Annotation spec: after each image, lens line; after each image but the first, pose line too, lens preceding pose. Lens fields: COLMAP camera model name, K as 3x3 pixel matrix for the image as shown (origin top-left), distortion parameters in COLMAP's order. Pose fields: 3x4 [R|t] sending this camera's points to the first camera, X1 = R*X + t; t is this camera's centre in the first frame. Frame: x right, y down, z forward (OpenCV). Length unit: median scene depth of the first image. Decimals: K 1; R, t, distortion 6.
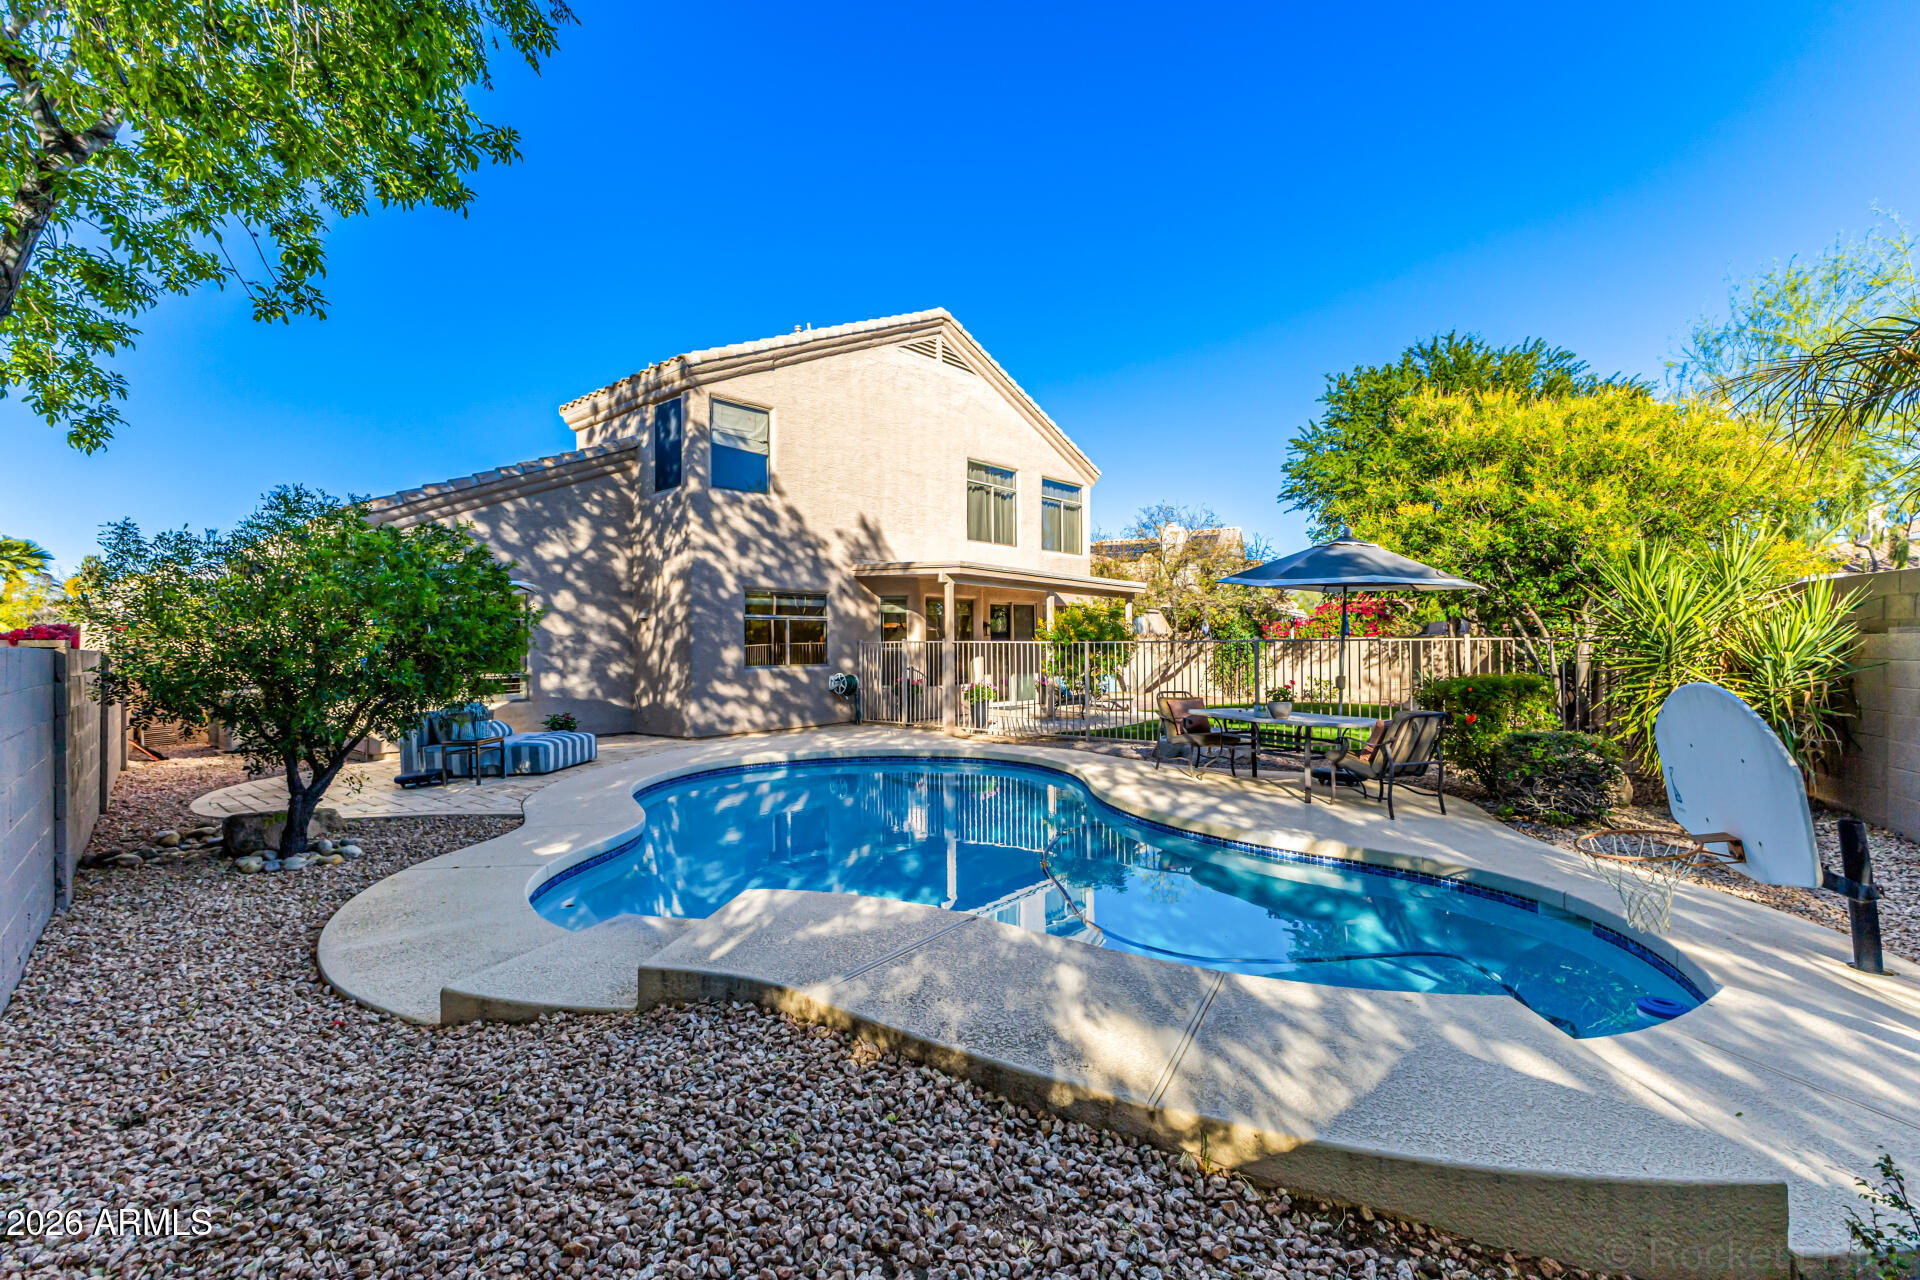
lens RADIAL K [[826.3, 0, 968.6], [0, 826.3, 641.8], [0, 0, 1]] dist [0.003318, -0.000221]
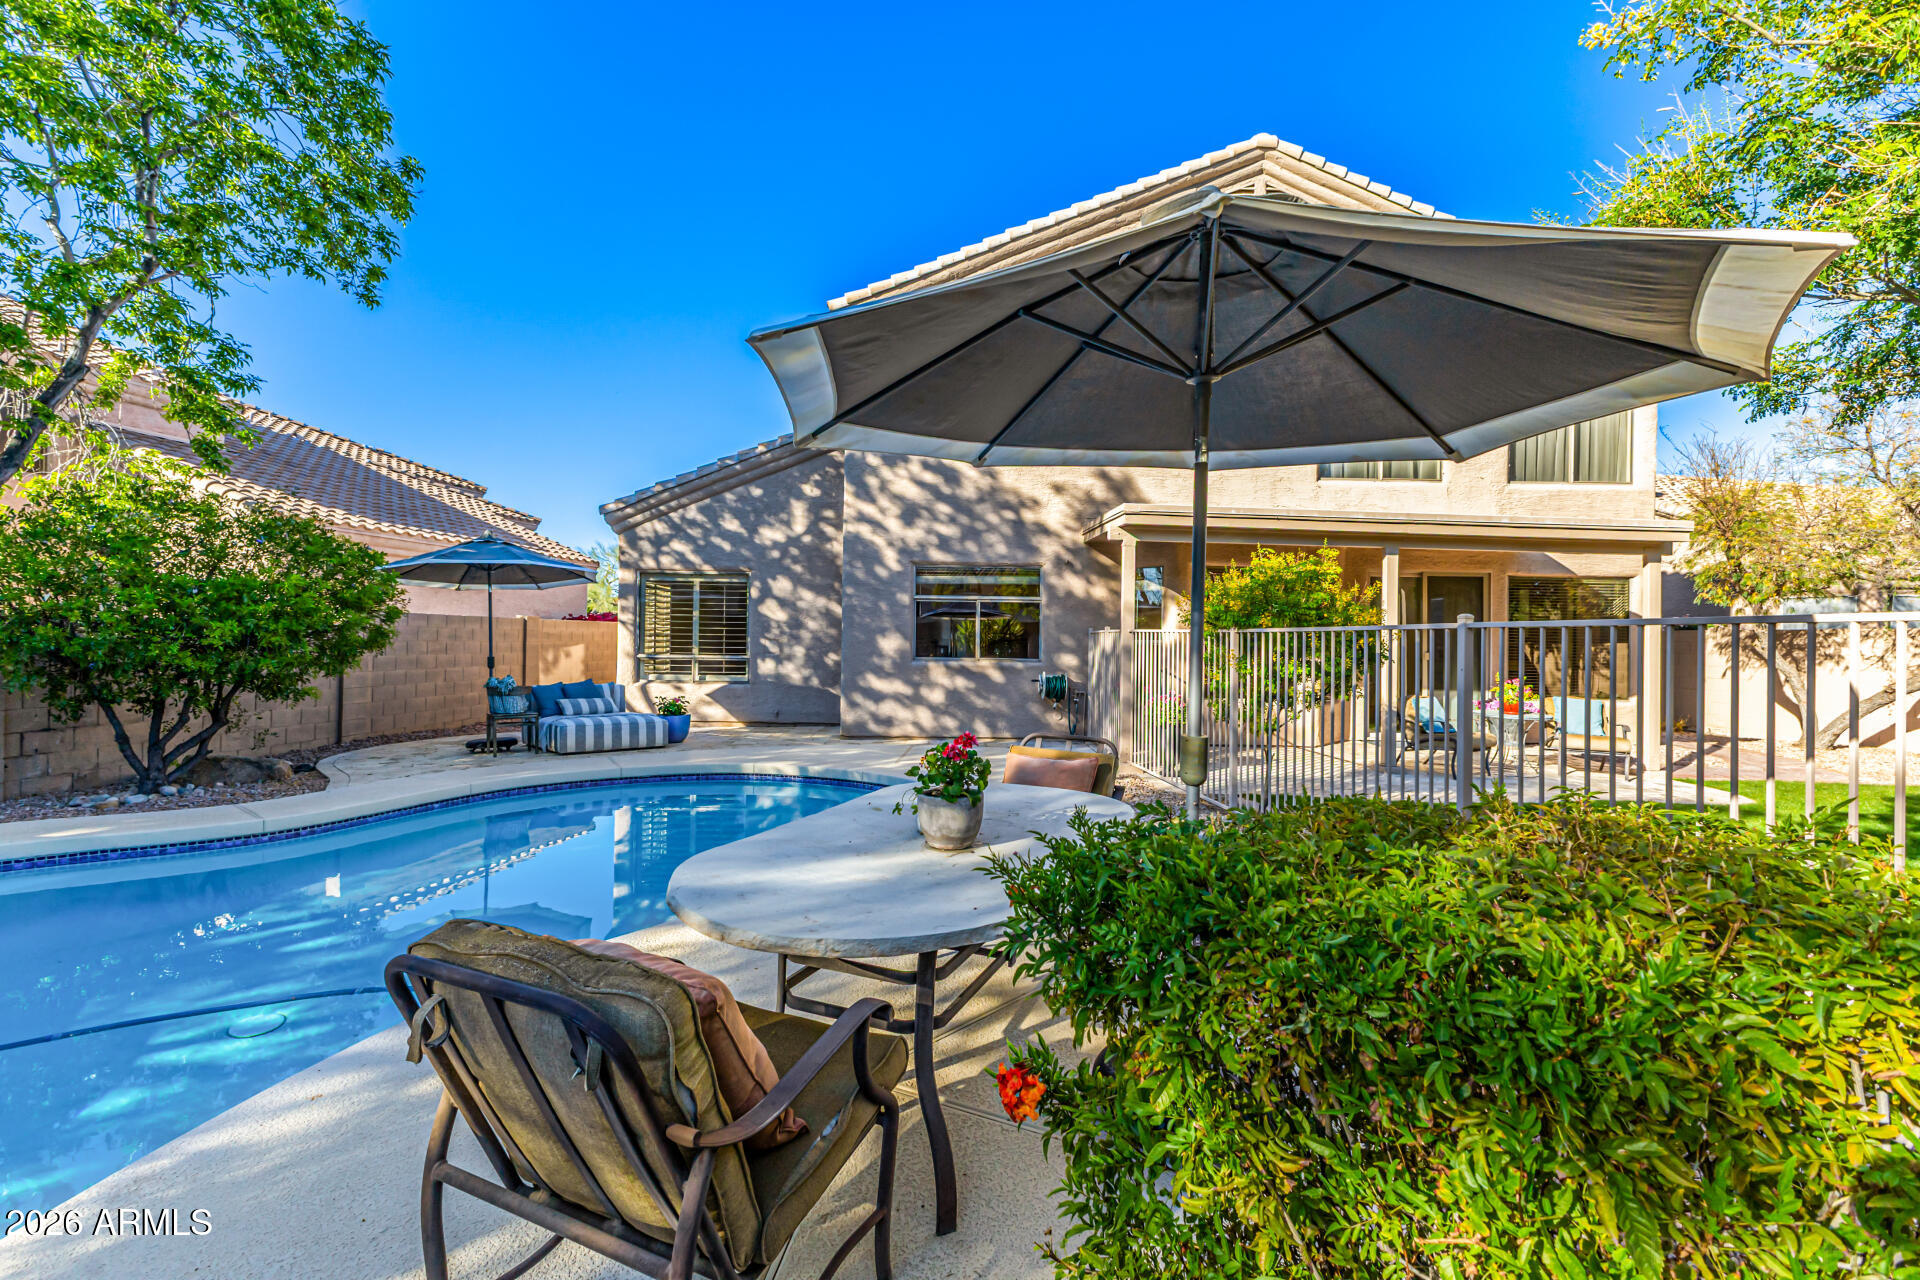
lens RADIAL K [[826.3, 0, 968.6], [0, 826.3, 641.8], [0, 0, 1]] dist [0.003318, -0.000221]
pose [[0.681144, 0.016156, -0.731971, 0.376579], [-0.016386, 0.999842, 0.006820, 0.006497], [0.731966, 0.007349, 0.681302, 0.469202]]
